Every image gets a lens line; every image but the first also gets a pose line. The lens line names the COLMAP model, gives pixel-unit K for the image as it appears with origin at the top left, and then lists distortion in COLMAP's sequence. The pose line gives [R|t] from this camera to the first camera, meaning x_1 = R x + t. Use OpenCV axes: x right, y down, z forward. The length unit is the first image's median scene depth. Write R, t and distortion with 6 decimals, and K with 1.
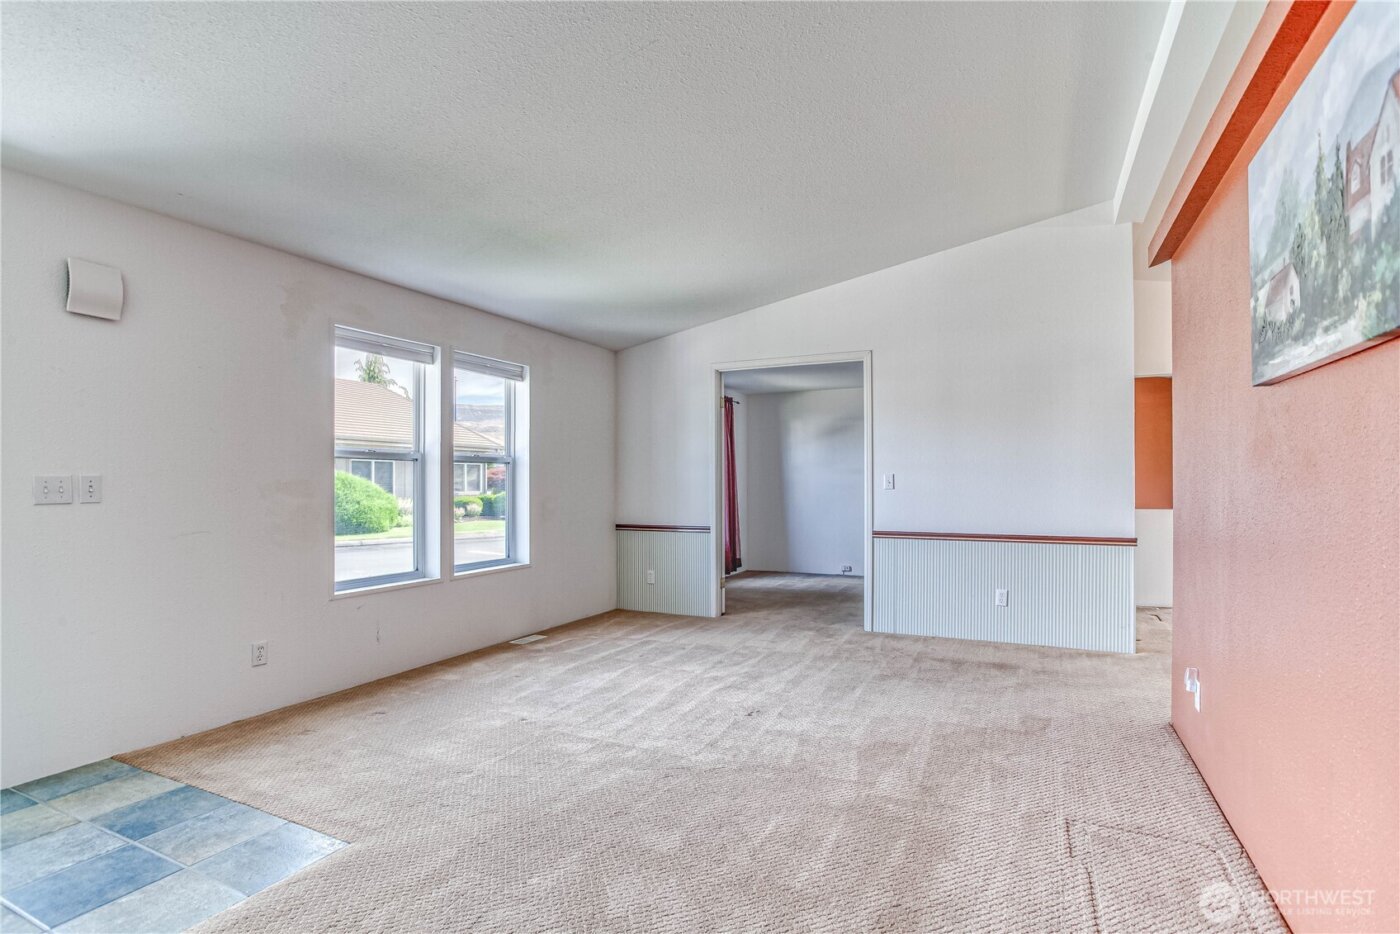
lens RADIAL K [[677.2, 0, 695.1], [0, 677.2, 481.4], [0, 0, 1]] dist [-0.058973, 0.060570]
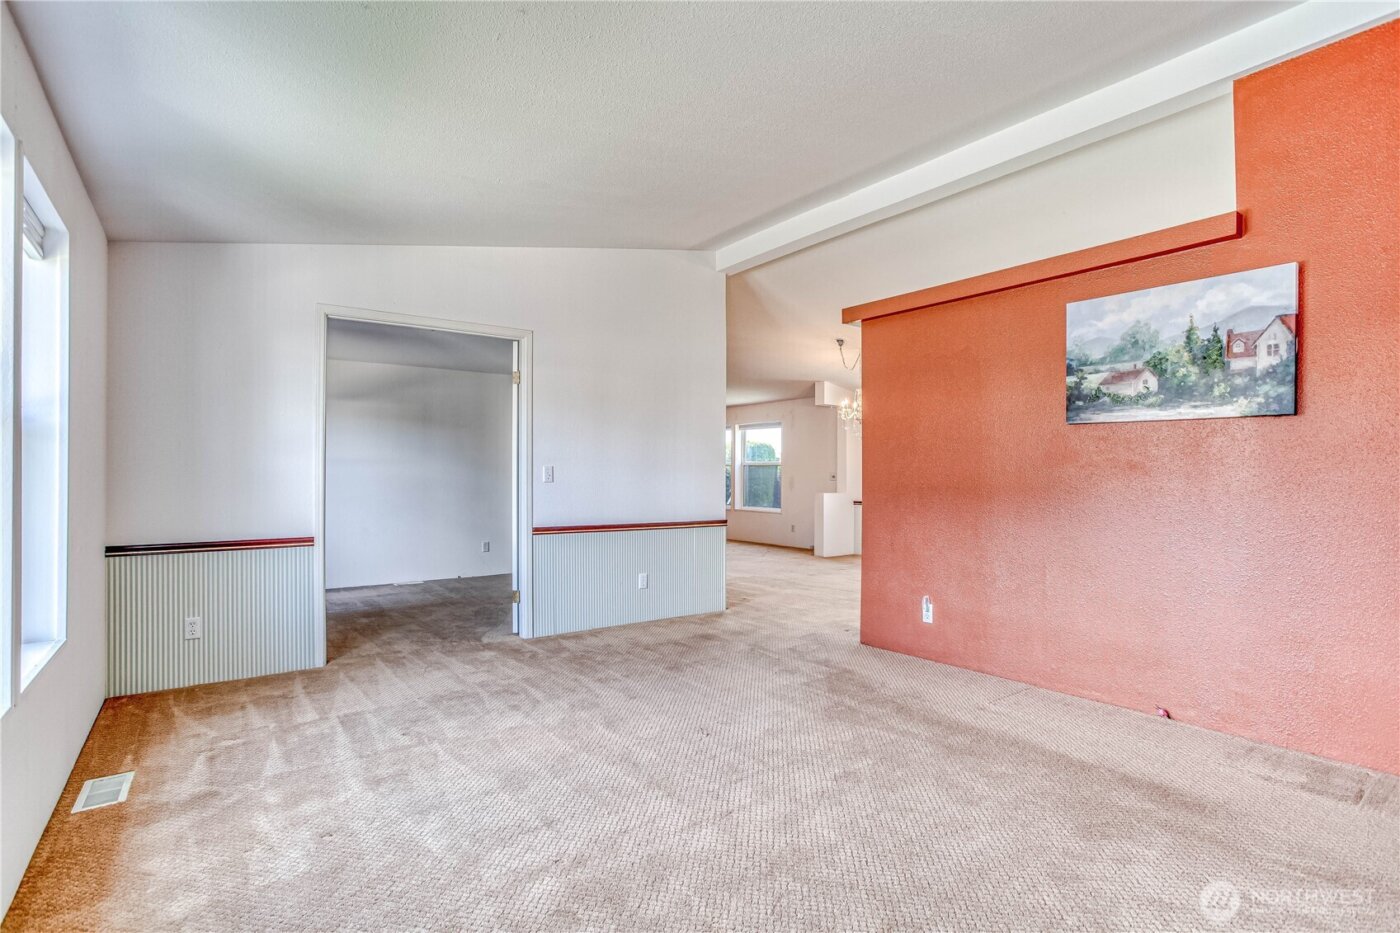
lens RADIAL K [[684.8, 0, 697.6], [0, 684.8, 479.3], [0, 0, 1]] dist [-0.019289, 0.001754]
pose [[0.462293, 0.002568, 0.886723, -0.596253], [-0.007632, 0.999970, 0.001083, 0.006101], [-0.886694, -0.007268, 0.462299, 0.484686]]
